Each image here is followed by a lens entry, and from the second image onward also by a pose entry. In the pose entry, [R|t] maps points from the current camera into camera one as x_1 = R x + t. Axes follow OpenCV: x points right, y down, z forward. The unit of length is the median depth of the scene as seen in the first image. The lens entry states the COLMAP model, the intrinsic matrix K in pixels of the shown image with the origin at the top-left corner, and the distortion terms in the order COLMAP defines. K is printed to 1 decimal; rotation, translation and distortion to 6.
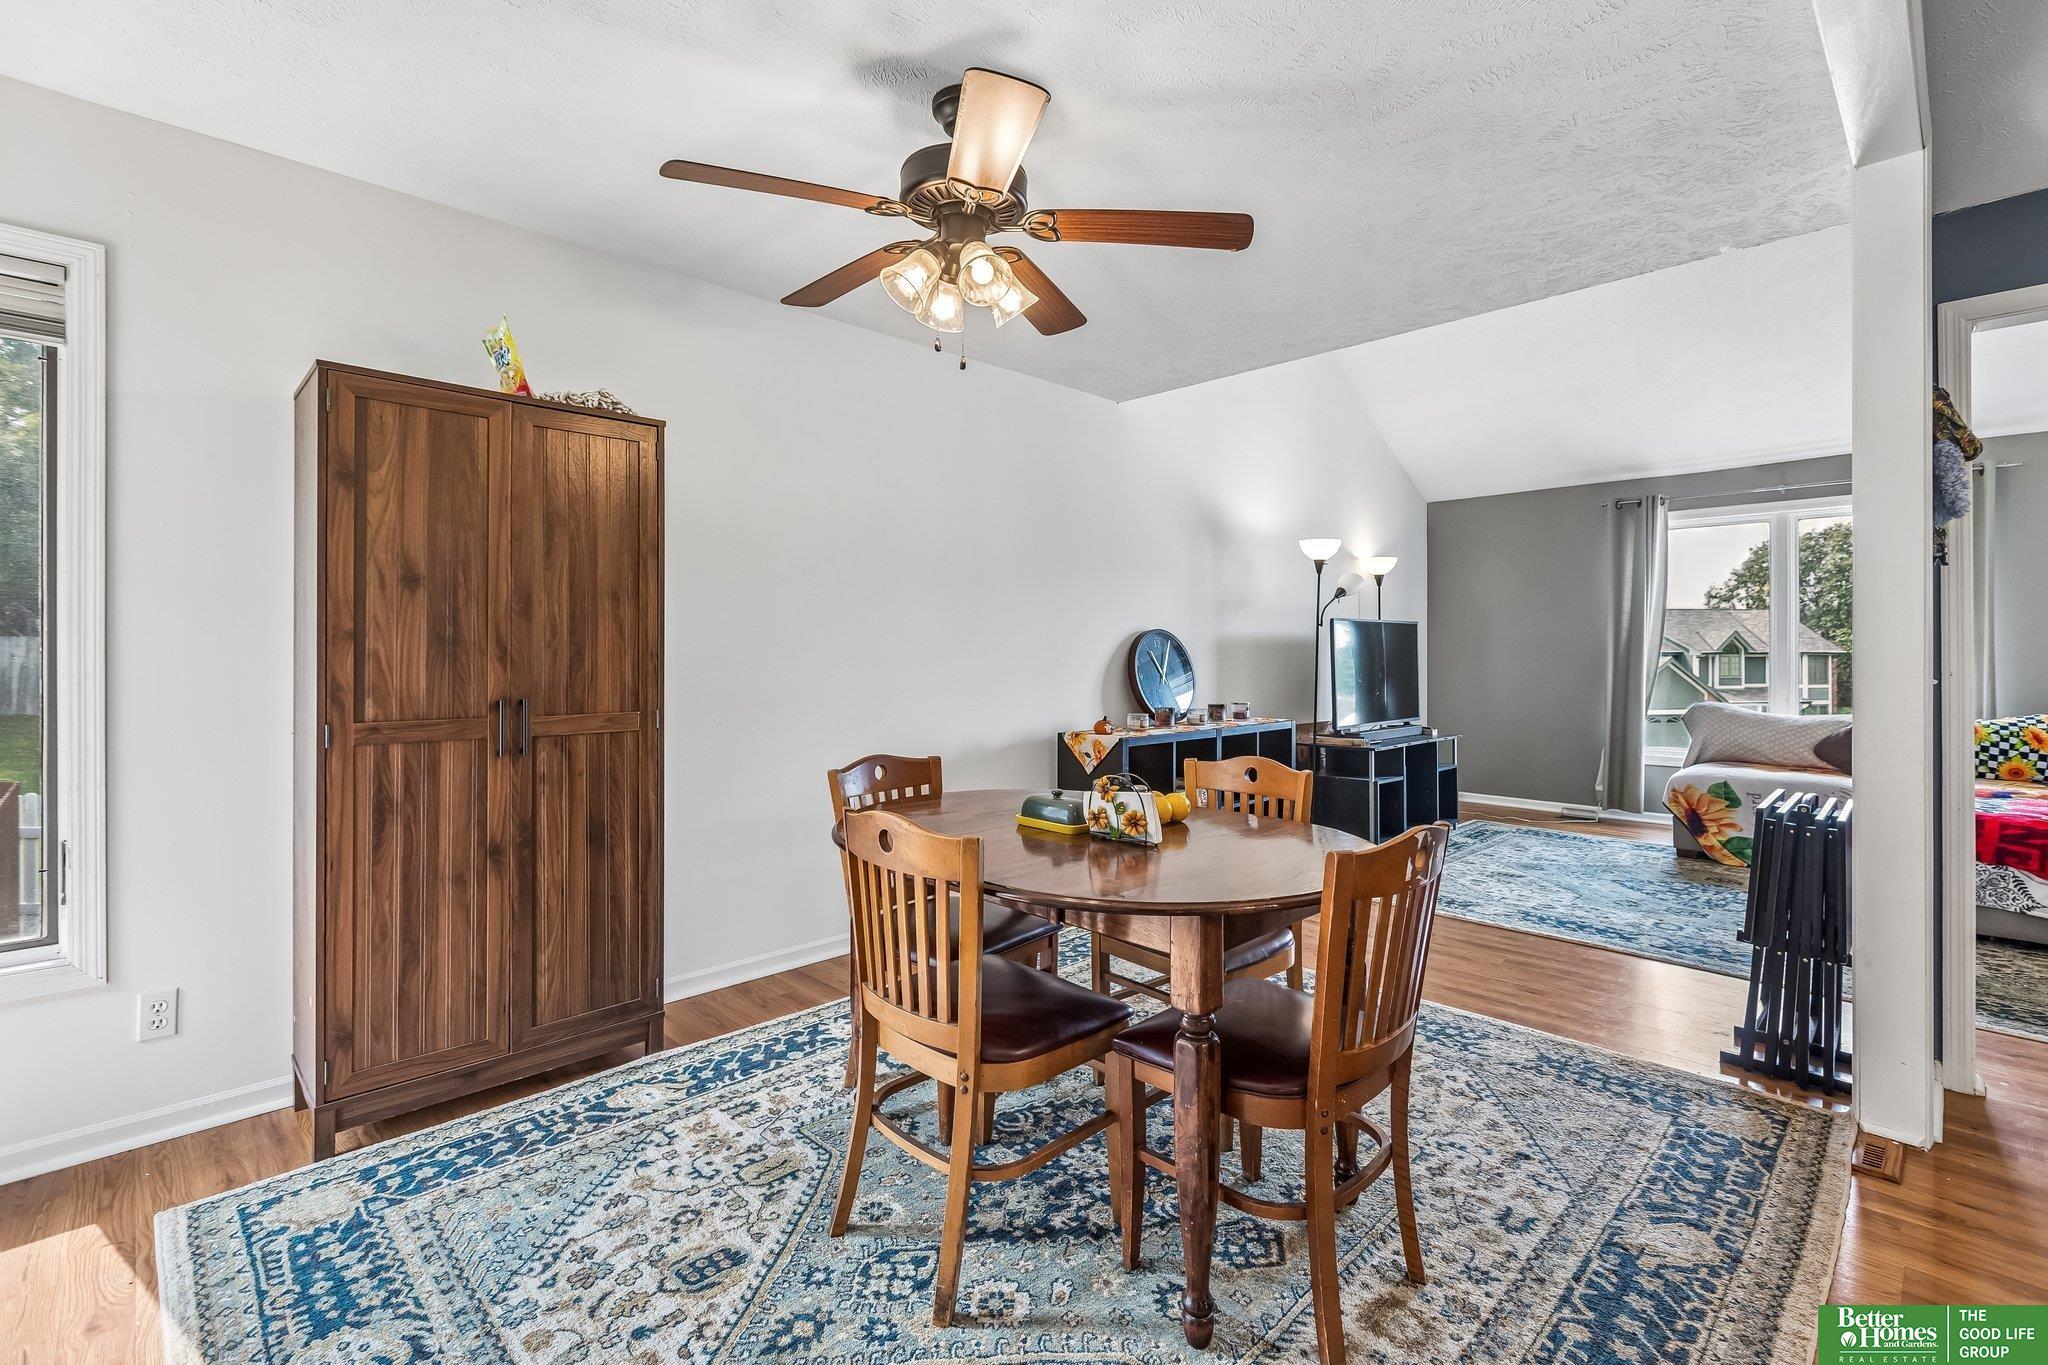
lens RADIAL K [[919.7, 0, 1025.7], [0, 919.7, 647.9], [0, 0, 1]] dist [-0.000213, -0.000287]
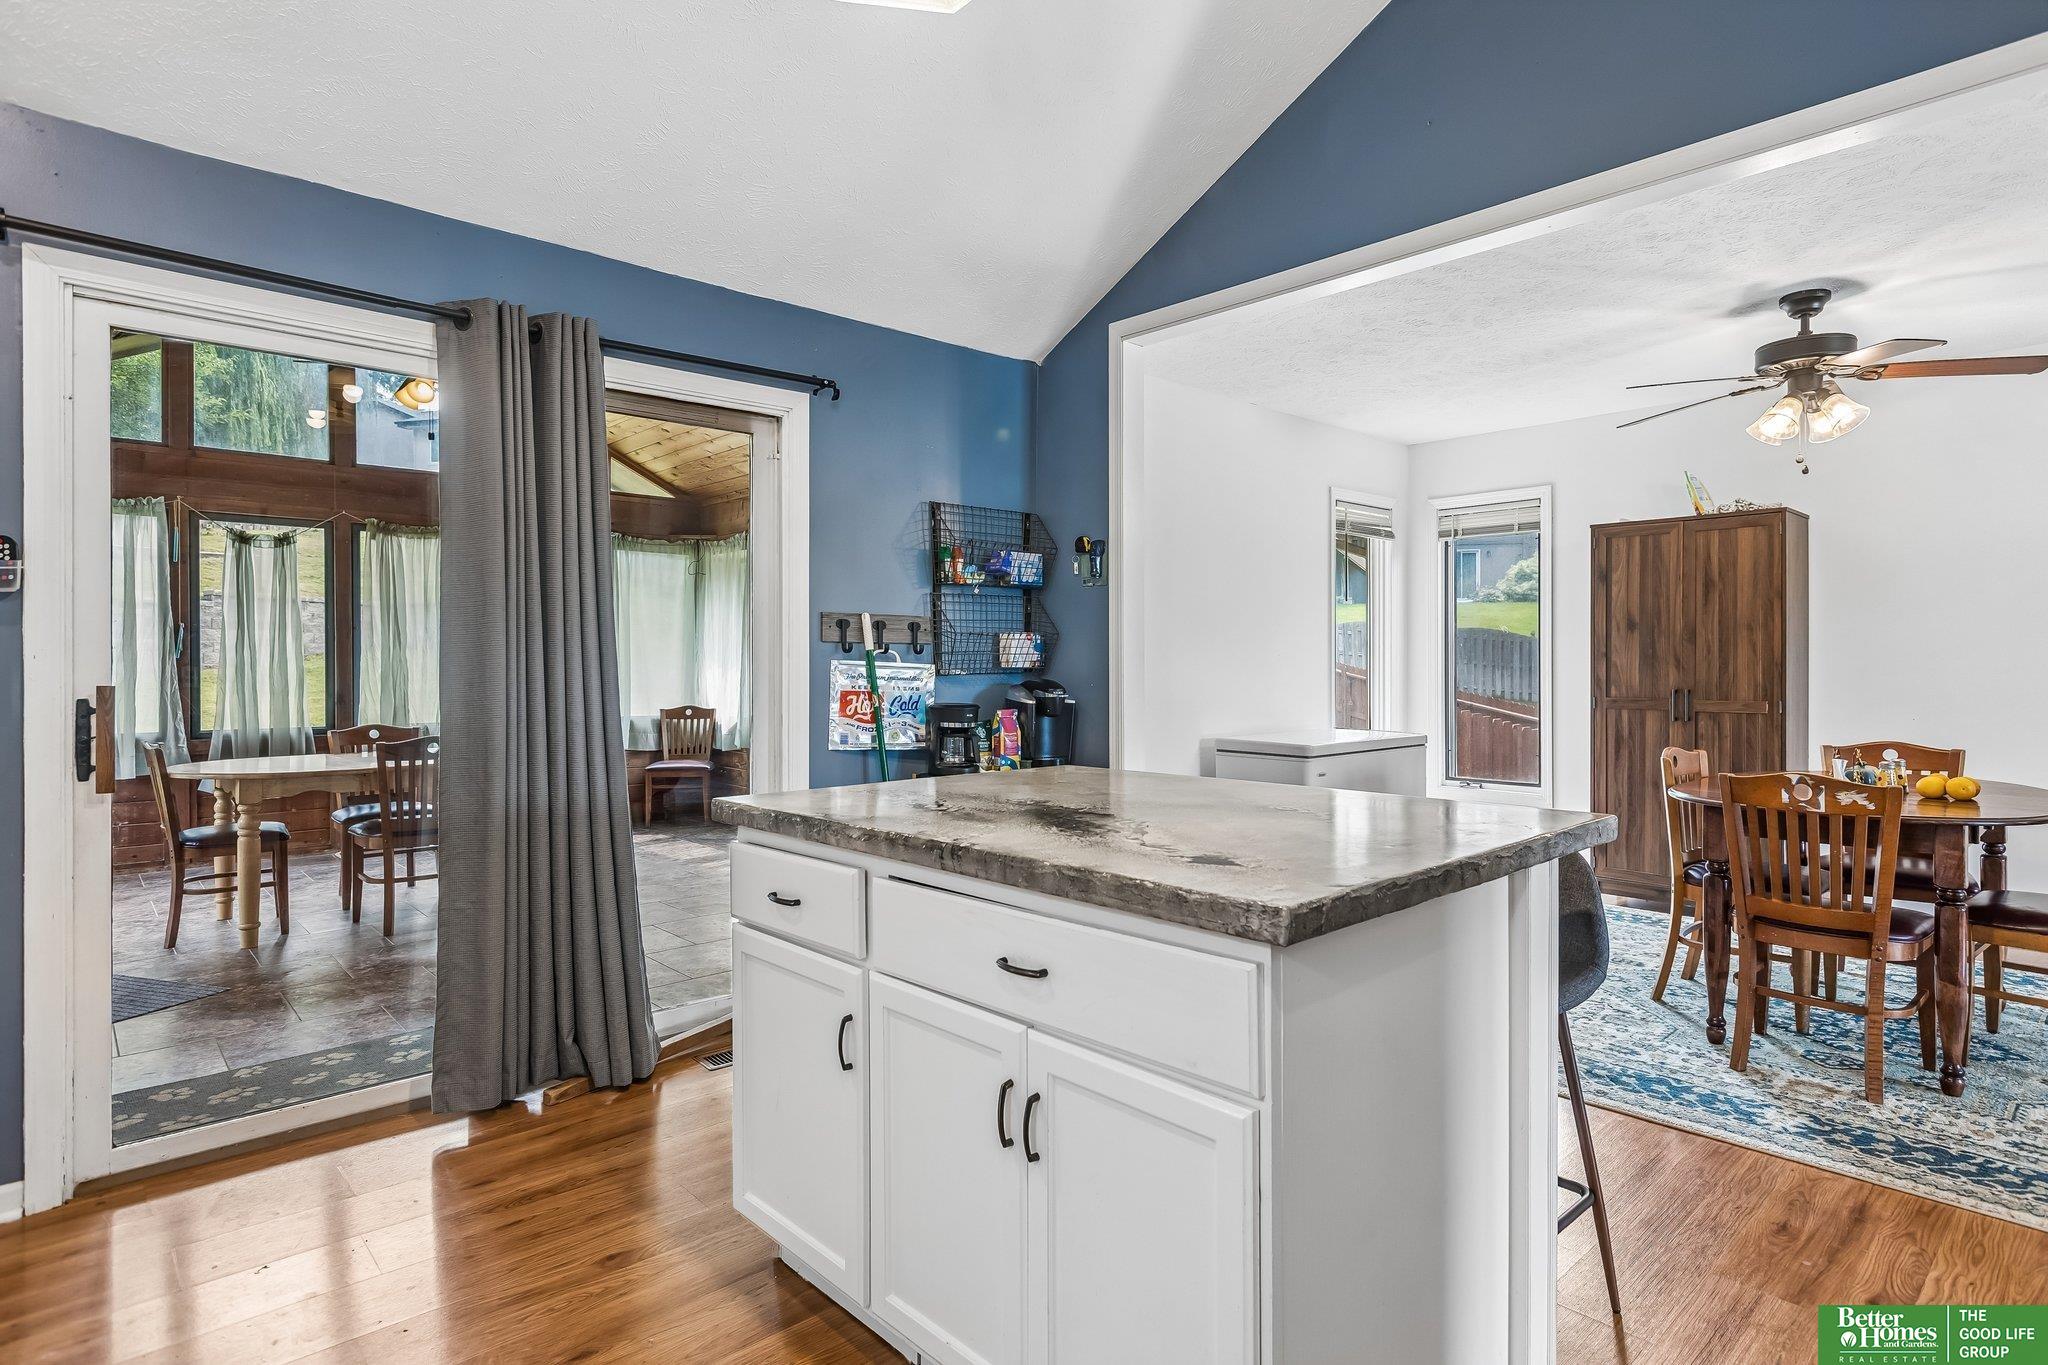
lens RADIAL K [[1072.5, 0, 1024.0], [0, 1072.5, 682.5], [0, 0, 1]] dist [-0.002082, -0.000597]
pose [[-0.043222, 0.018438, -0.998895, 1.621900], [0.006823, 0.999812, 0.018160, -0.003652], [0.999042, -0.006031, -0.043339, -0.186291]]
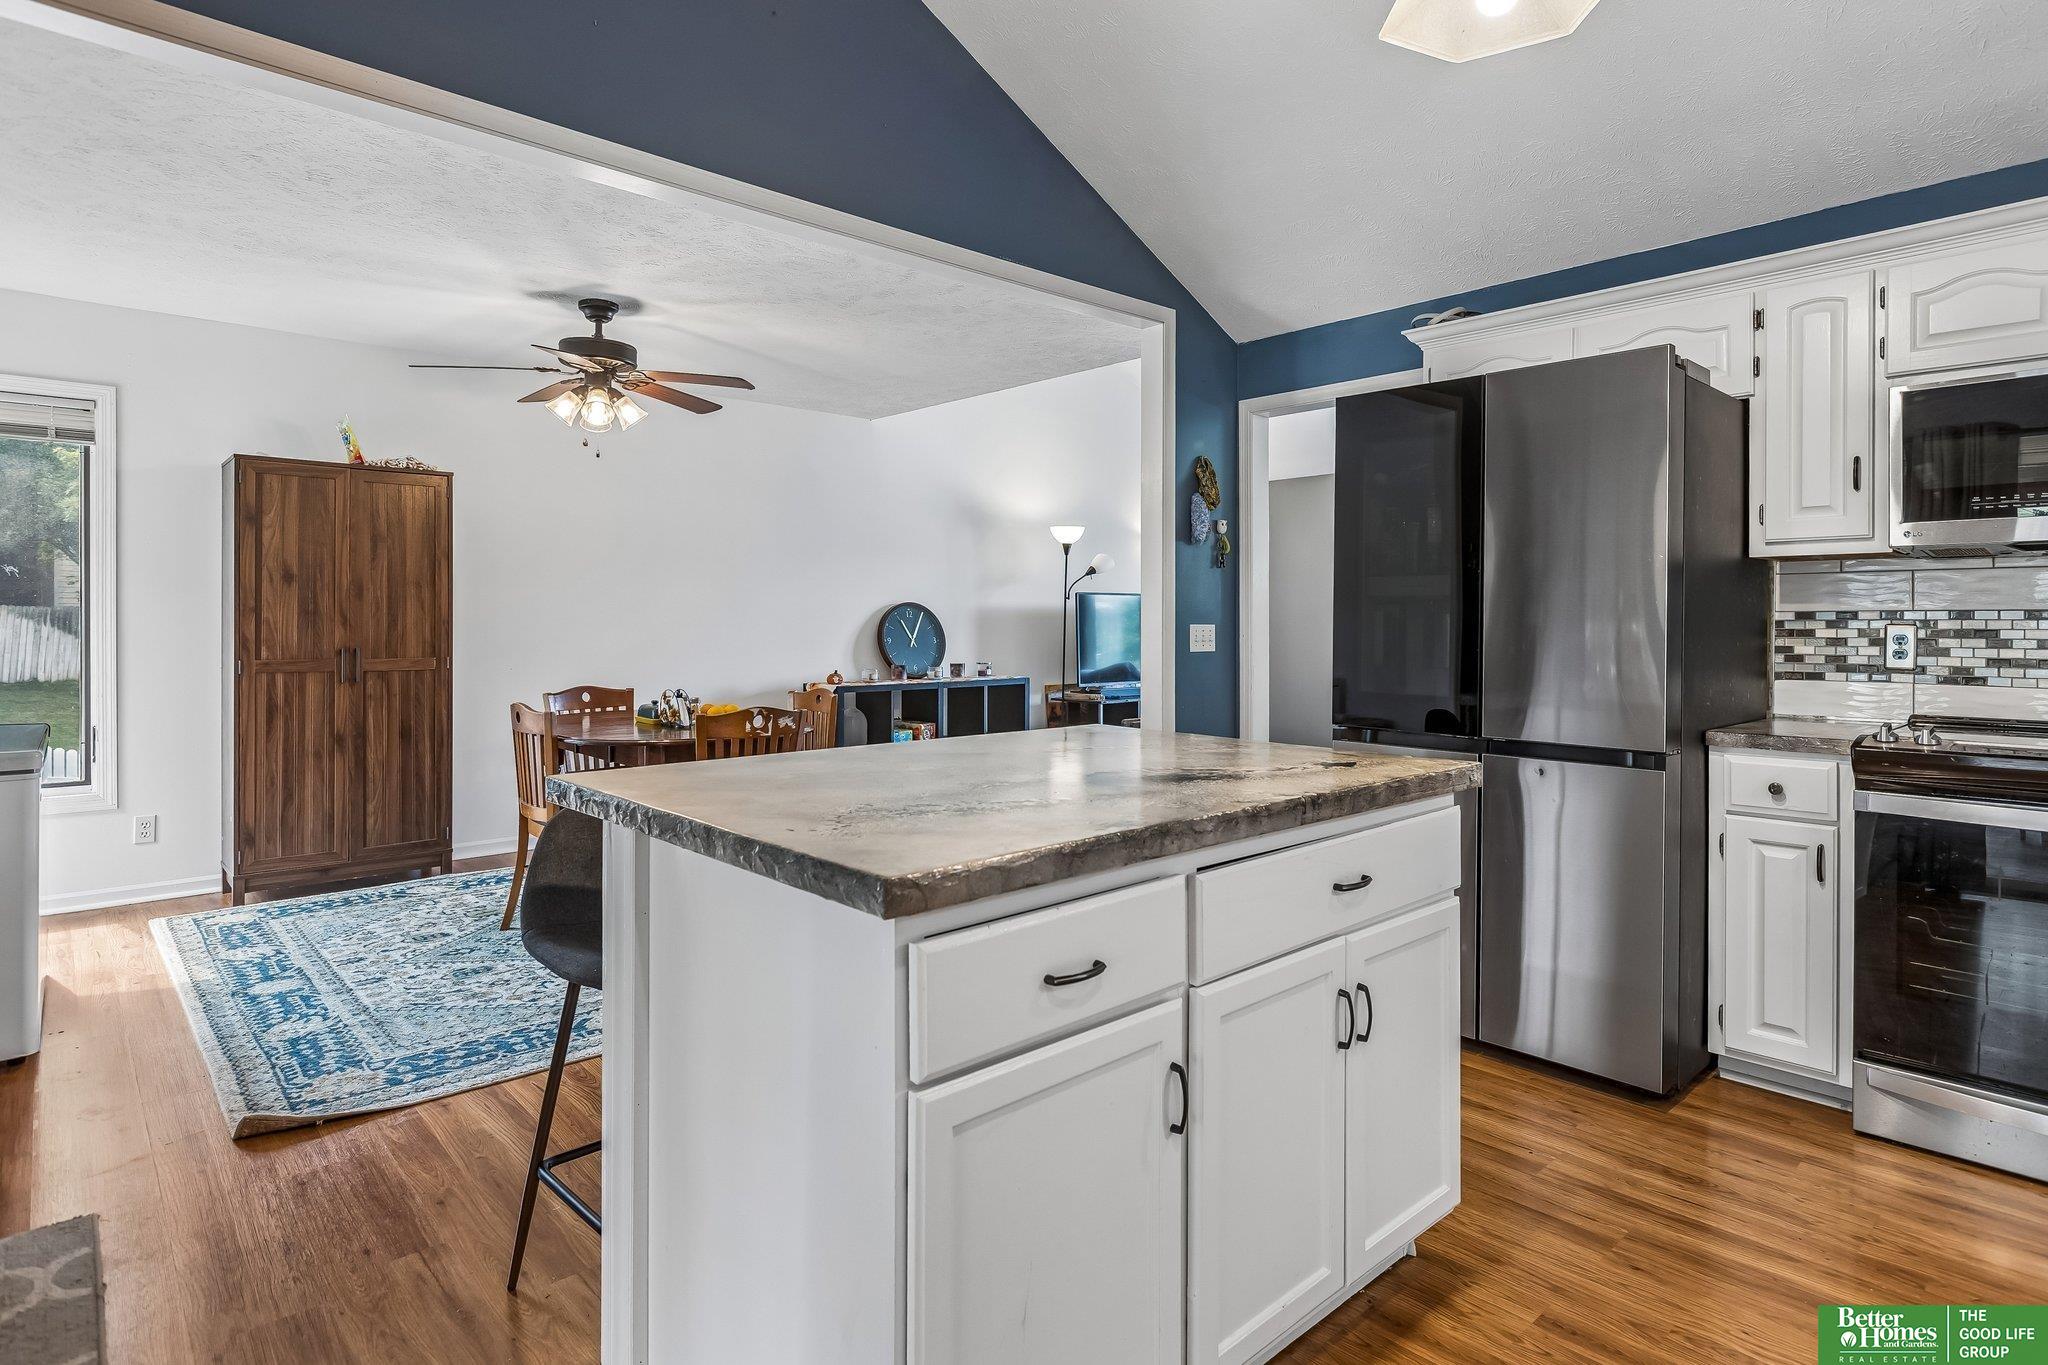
lens RADIAL K [[1106.5, 0, 1055.3], [0, 1106.5, 621.5], [0, 0, 1]] dist [-0.002704, -0.000434]
pose [[0.999650, 0.002820, -0.026314, 0.792764], [-0.002681, 0.999982, 0.005339, -0.006445], [0.026329, -0.005266, 0.999639, -0.993098]]
